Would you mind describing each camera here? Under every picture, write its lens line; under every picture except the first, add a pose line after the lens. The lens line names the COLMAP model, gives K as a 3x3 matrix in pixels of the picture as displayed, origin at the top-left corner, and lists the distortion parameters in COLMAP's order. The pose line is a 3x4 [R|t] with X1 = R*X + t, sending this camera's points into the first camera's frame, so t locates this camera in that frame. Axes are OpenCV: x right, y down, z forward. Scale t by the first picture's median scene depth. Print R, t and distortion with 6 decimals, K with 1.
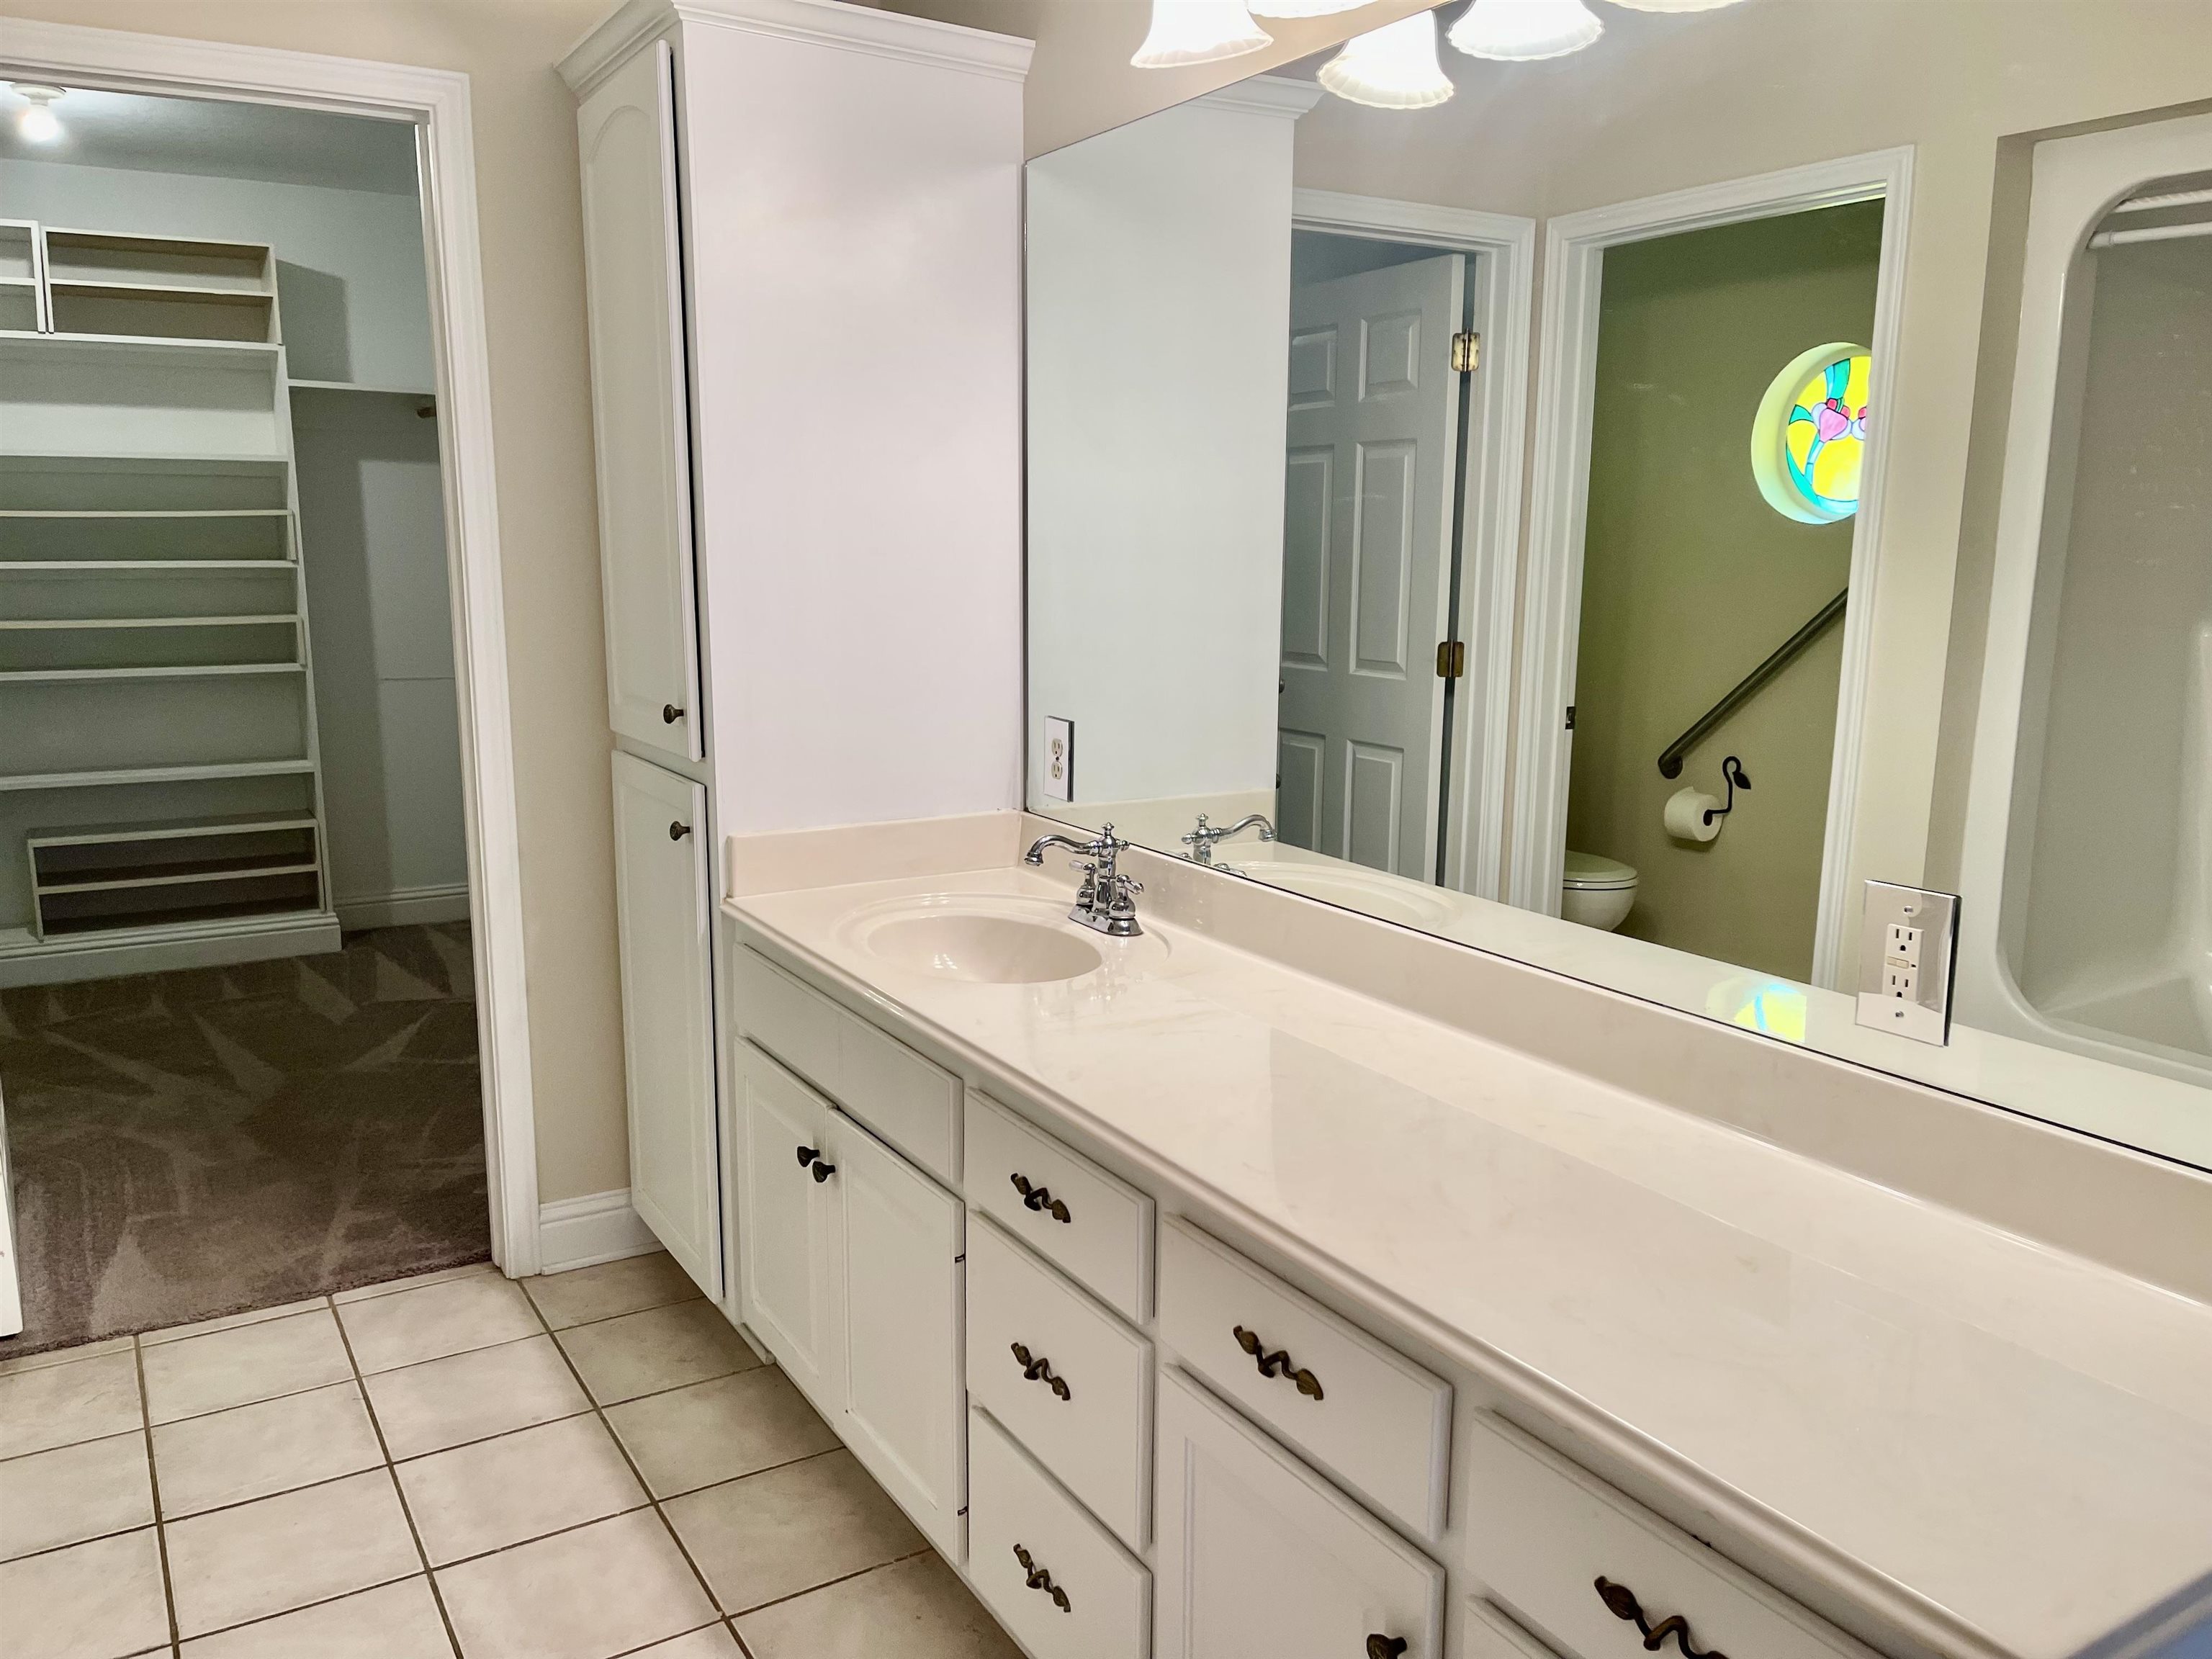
lens RADIAL K [[1689.3, 0, 1099.1], [0, 1689.3, 831.5], [0, 0, 1]] dist [0.092855, -0.126791]
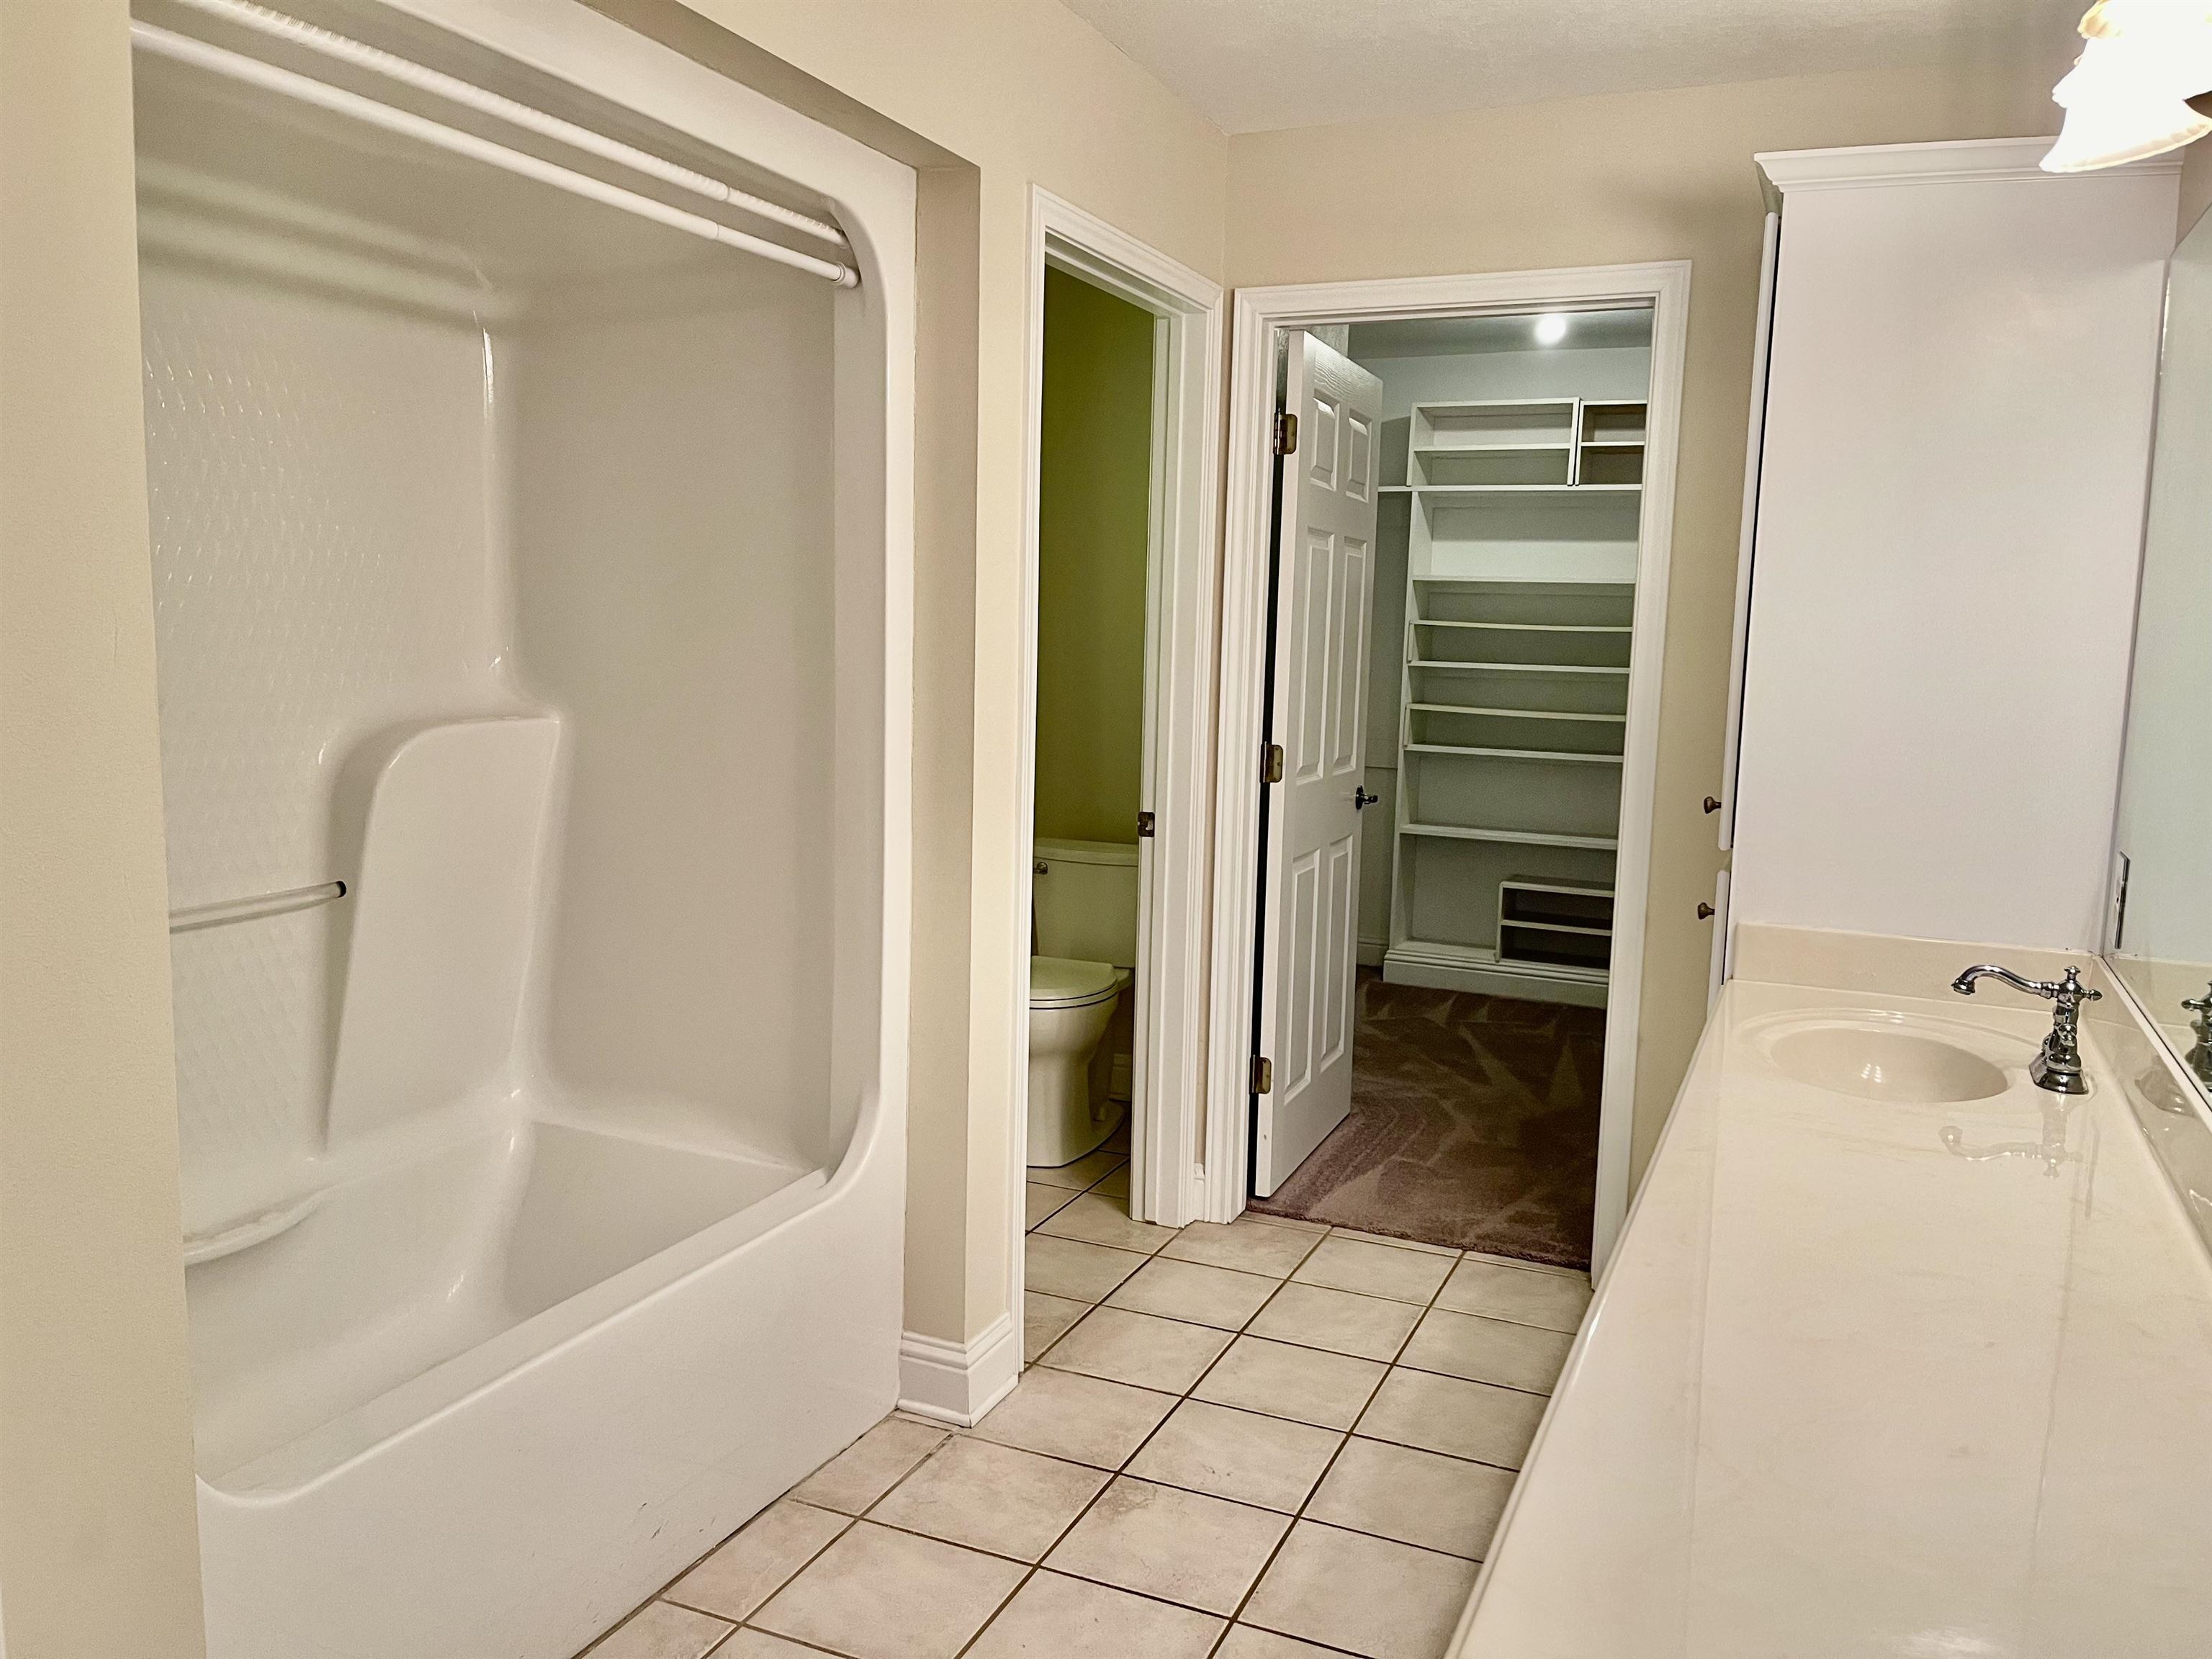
lens RADIAL K [[1689.3, 0, 1099.1], [0, 1689.3, 831.5], [0, 0, 1]] dist [0.092855, -0.126791]
pose [[0.575690, 0.111071, -0.810089, 0.347324], [-0.167567, 0.985730, 0.016071, -0.002822], [0.800314, 0.126493, 0.586086, 0.030133]]
